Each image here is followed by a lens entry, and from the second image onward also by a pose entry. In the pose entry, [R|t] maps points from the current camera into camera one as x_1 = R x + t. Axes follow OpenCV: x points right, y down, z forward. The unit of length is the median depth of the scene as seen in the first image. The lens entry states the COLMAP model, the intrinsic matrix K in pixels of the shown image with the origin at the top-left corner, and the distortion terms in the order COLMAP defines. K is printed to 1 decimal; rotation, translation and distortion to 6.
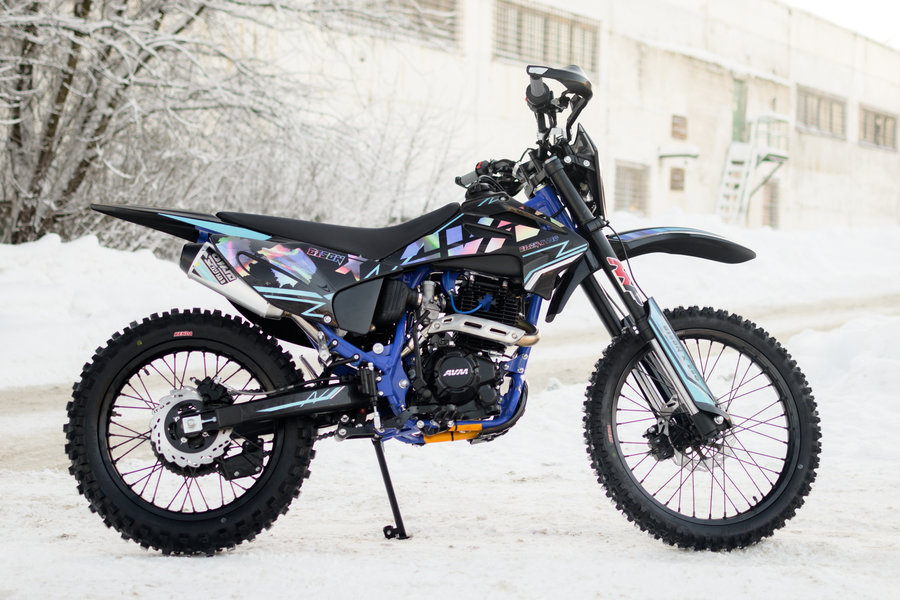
lens RADIAL K [[1565.6, 0, 450.0], [0, 1565.6, 300.0], [0, 0, 1]] dist [0.011654, 0.008706]
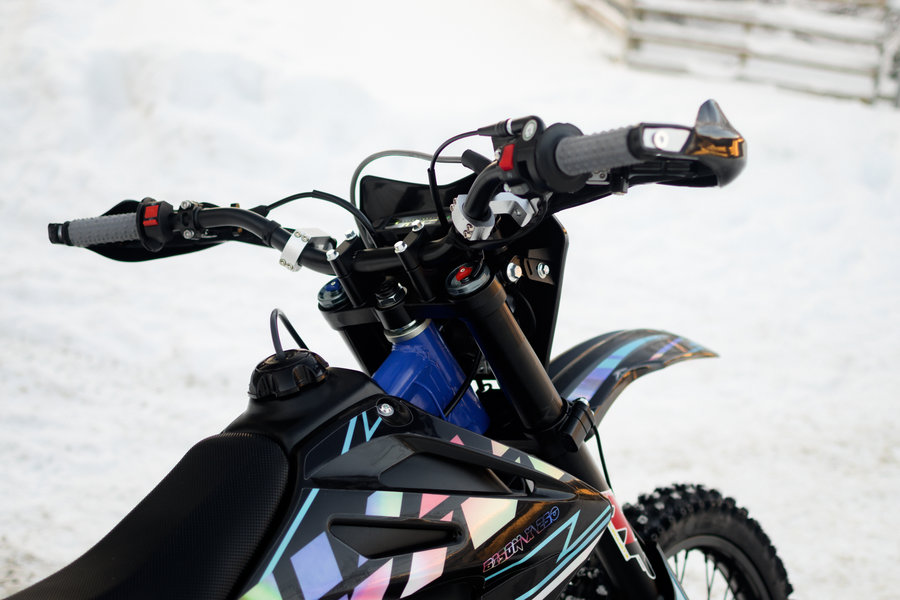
lens RADIAL K [[1388.4, 0, 450.0], [0, 1388.4, 300.0], [0, 0, 1]] dist [0.009350, 0.079083]
pose [[0.764538, -0.176794, 0.619859, -0.153934], [-0.031115, 0.950407, 0.309449, -0.193863], [-0.643827, -0.255873, 0.721121, 0.785173]]
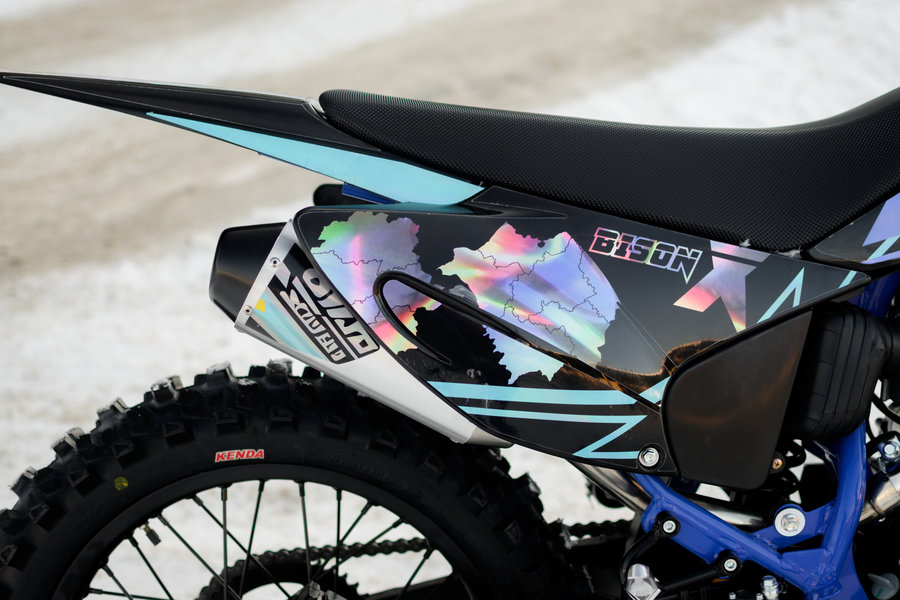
lens RADIAL K [[1371.3, 0, 450.0], [0, 1371.3, 300.0], [0, 0, 1]] dist [0.001497, 0.006552]
pose [[0.992420, 0.035620, -0.117619, -0.084865], [0.011850, 0.924880, 0.380074, -0.128351], [0.122321, -0.378586, 0.917447, 0.716402]]
